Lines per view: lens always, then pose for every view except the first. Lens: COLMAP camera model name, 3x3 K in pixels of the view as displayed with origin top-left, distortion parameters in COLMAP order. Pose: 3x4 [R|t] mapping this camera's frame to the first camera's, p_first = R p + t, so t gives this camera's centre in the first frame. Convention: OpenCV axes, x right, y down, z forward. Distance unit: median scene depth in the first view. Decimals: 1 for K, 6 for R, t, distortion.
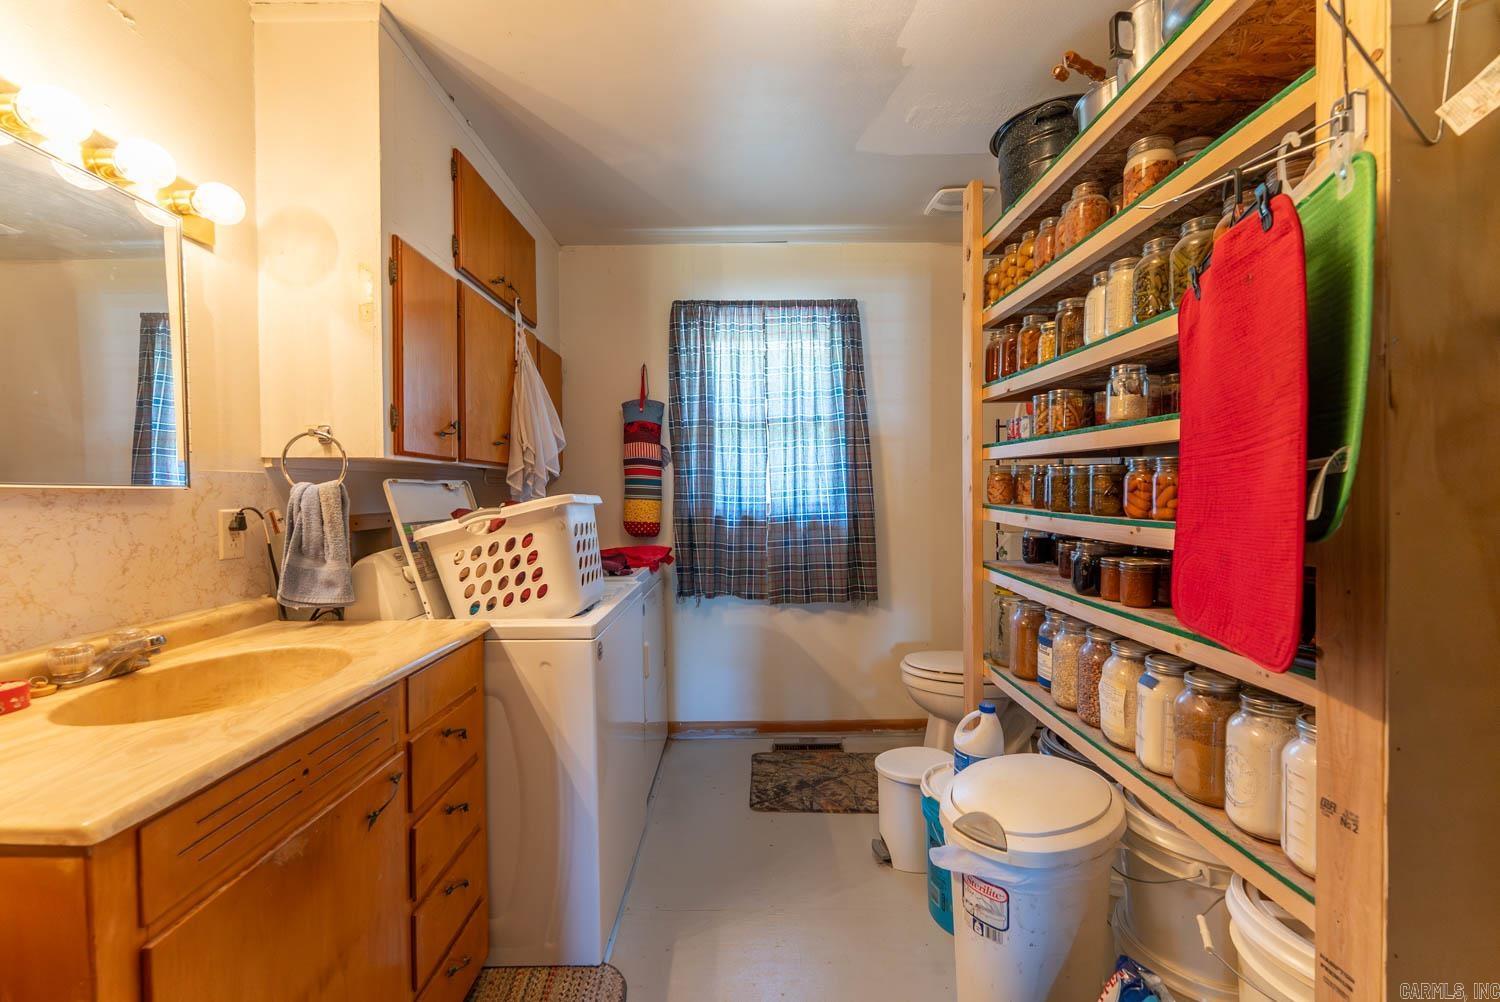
lens RADIAL K [[602.4, 0, 749.3], [0, 602.4, 504.3], [0, 0, 1]] dist [-0.000437, 0.000160]
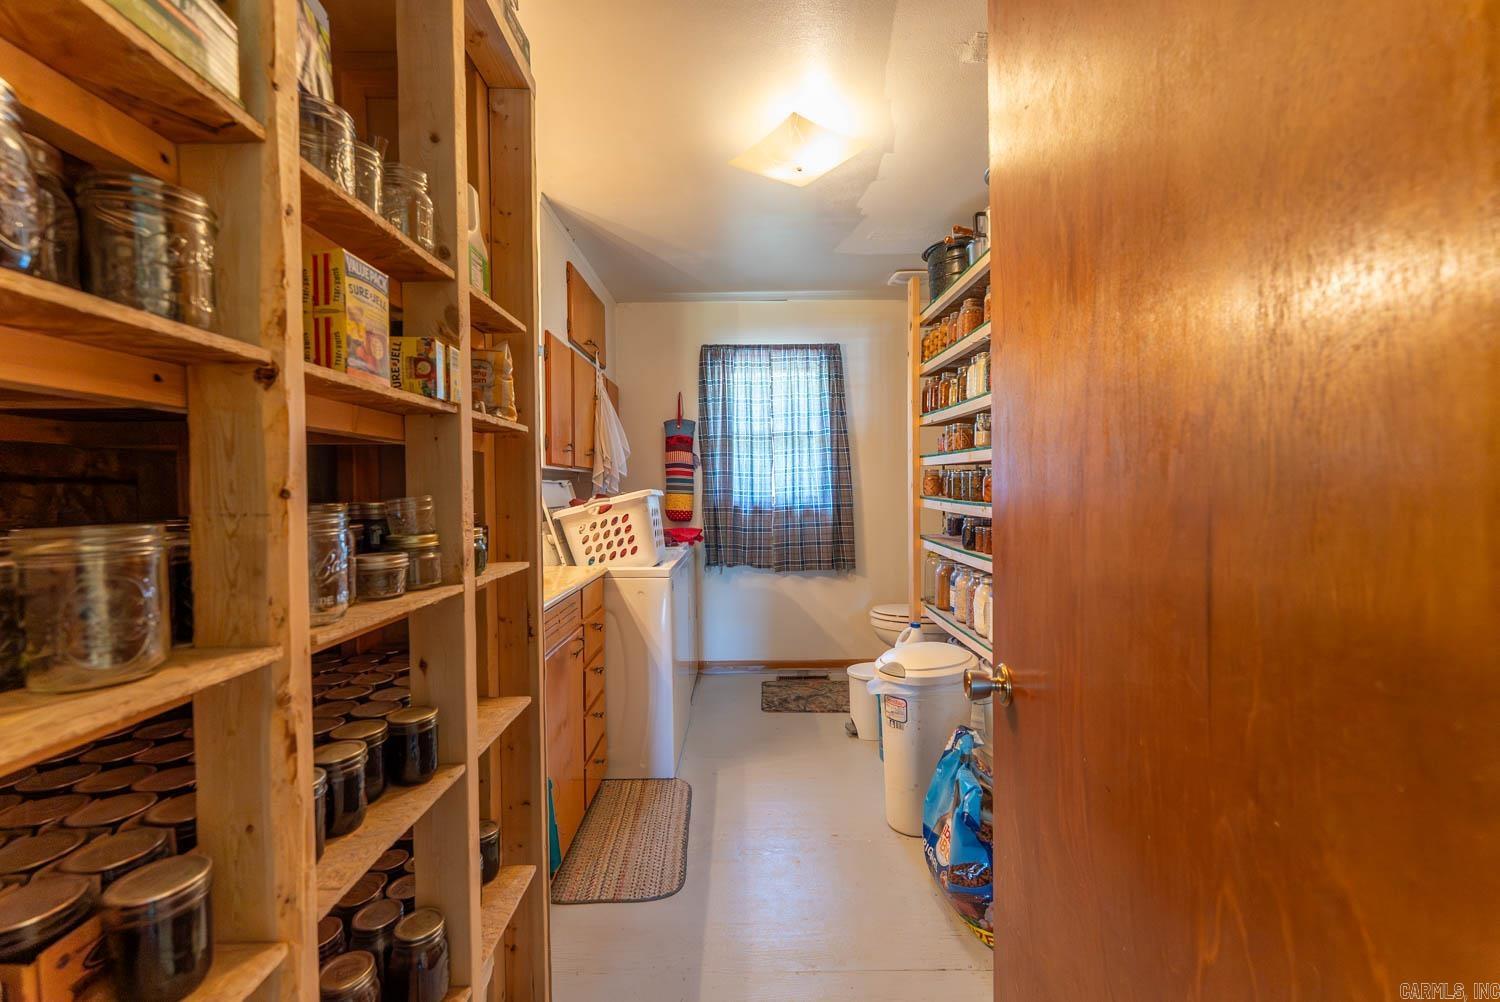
lens RADIAL K [[602.4, 0, 749.3], [0, 602.4, 504.3], [0, 0, 1]] dist [-0.000437, 0.000160]
pose [[0.999999, -0.001625, 0.000301, -0.022741], [0.001624, 0.999982, 0.005698, 0.008155], [-0.000311, -0.005698, 0.999984, -0.342271]]
